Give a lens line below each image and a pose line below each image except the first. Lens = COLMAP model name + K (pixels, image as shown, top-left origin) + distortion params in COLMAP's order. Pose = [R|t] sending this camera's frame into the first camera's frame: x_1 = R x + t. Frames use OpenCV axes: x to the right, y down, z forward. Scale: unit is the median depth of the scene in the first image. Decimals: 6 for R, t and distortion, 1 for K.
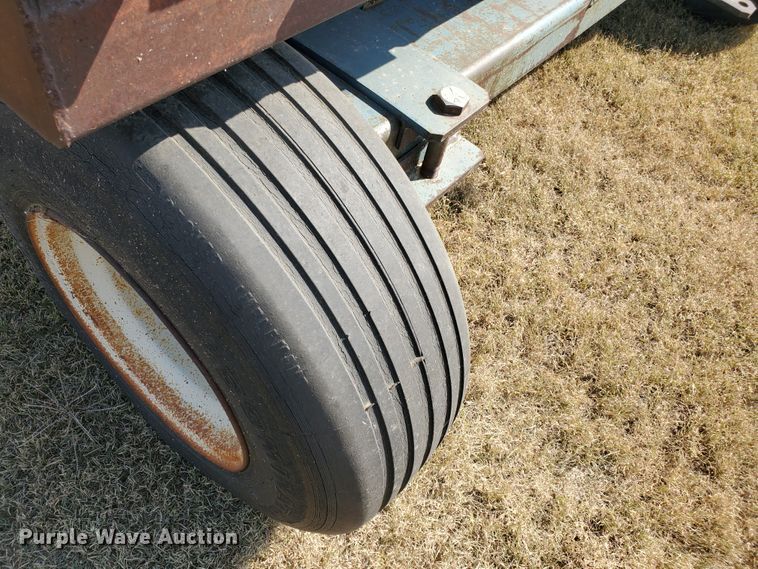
lens RADIAL K [[597.1, 0, 366.4], [0, 597.1, 287.5], [0, 0, 1]] dist [-0.013495, 0.025576]
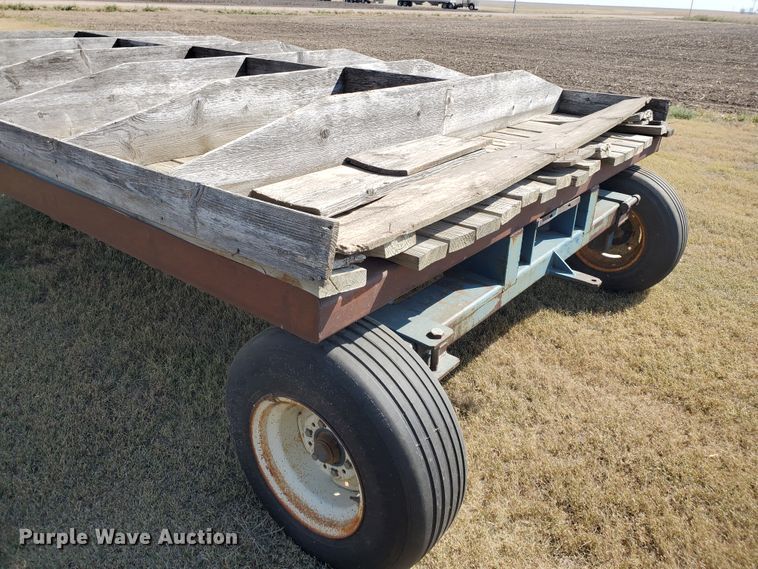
lens RADIAL K [[597.1, 0, 378.8], [0, 597.1, 284.4], [0, 0, 1]] dist [-0.013495, 0.025576]
pose [[0.991954, -0.126337, -0.008090, -0.022793], [0.106707, 0.868793, -0.483541, 0.352218], [0.068118, 0.478787, 0.875285, -0.652156]]
